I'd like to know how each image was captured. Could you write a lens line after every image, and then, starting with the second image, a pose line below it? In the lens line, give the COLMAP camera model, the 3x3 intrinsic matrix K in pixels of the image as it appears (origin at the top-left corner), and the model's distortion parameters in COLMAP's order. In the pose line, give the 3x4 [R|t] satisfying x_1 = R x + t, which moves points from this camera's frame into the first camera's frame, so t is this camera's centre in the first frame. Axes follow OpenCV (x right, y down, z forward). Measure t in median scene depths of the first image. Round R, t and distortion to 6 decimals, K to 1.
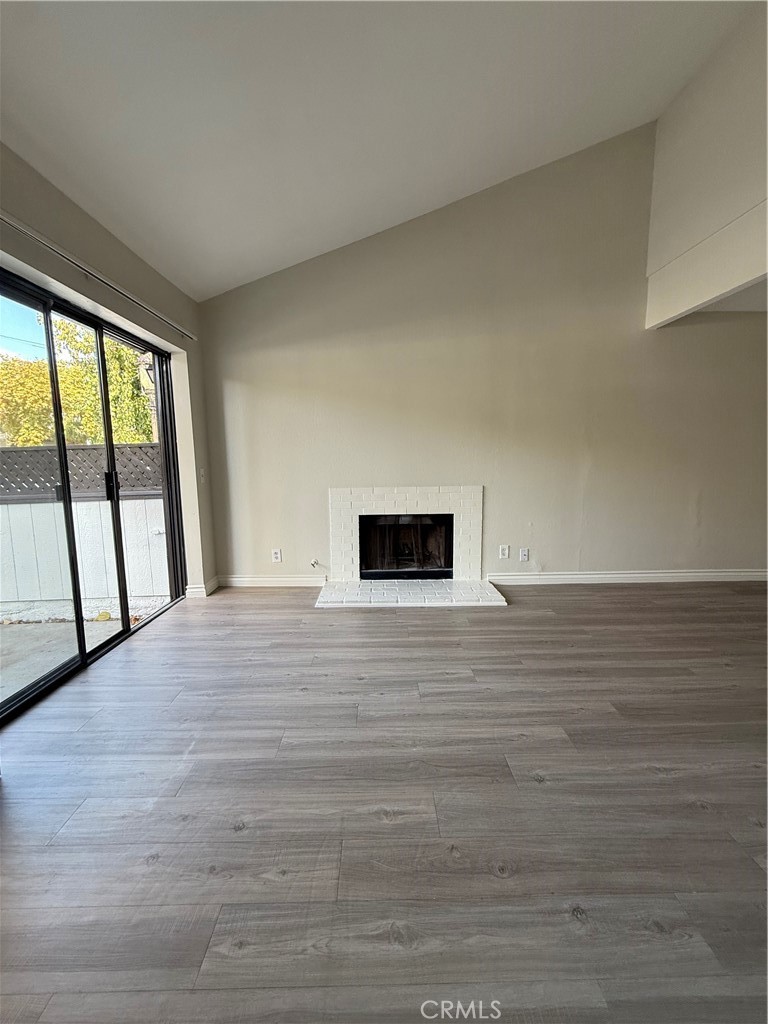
lens RADIAL K [[408.5, 0, 384.0], [0, 408.5, 512.0], [0, 0, 1]] dist [-0.001142, 0.000295]
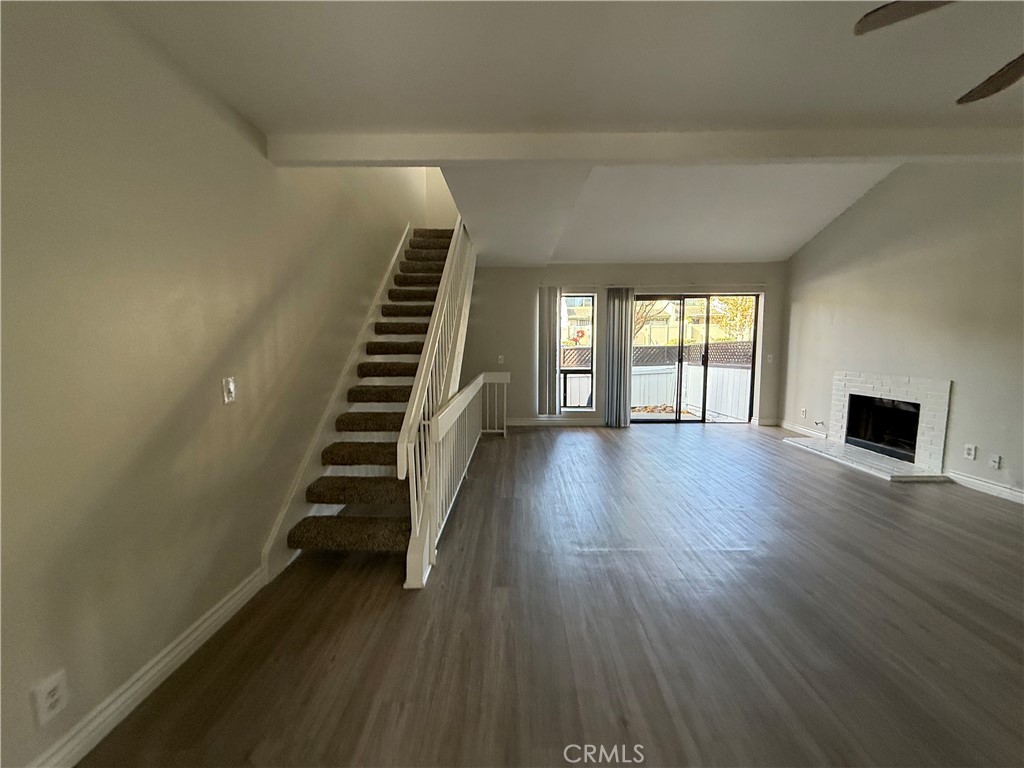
lens RADIAL K [[408.5, 0, 511.2], [0, 408.5, 383.2], [0, 0, 1]] dist [-0.001142, 0.000295]
pose [[-0.027097, 0.102275, -0.994387, 1.352845], [-0.126421, 0.986415, 0.104900, -0.027310], [0.991607, 0.128554, -0.013799, -0.078114]]
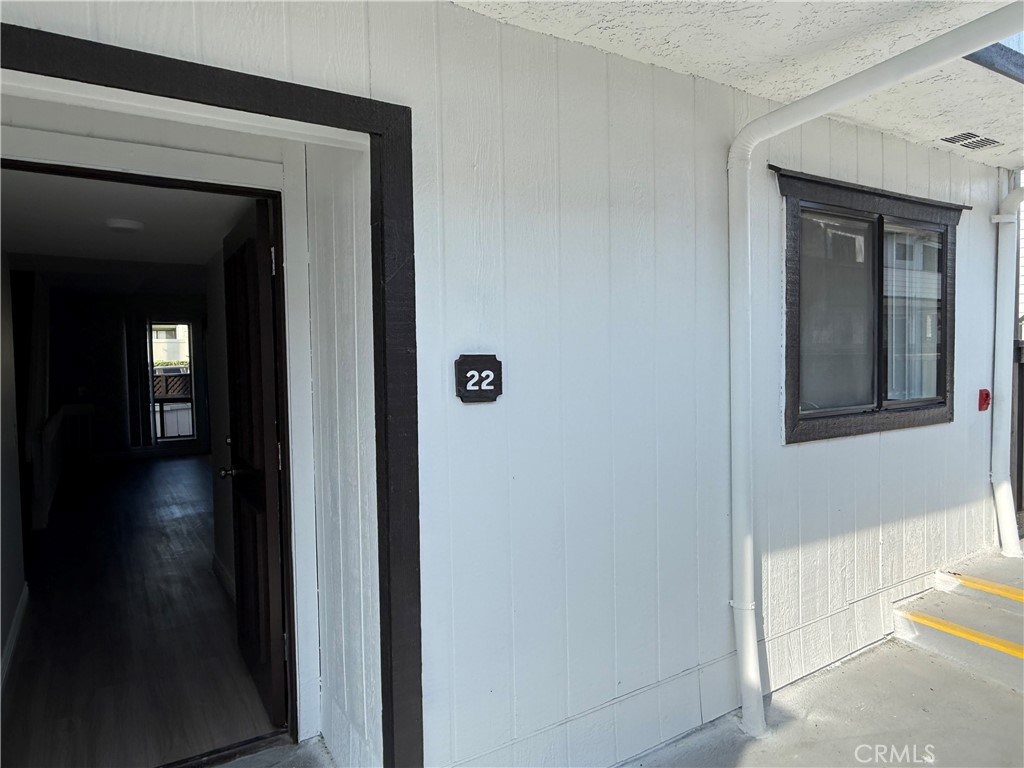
lens RADIAL K [[689.0, 0, 512.0], [0, 689.0, 384.0], [0, 0, 1]] dist [0.000623, 0.000191]
pose [[0.541156, 0.035012, -0.840193, 2.766526], [-0.096671, 0.995099, -0.020796, -0.069620], [0.835348, 0.092476, 0.541888, -0.213085]]
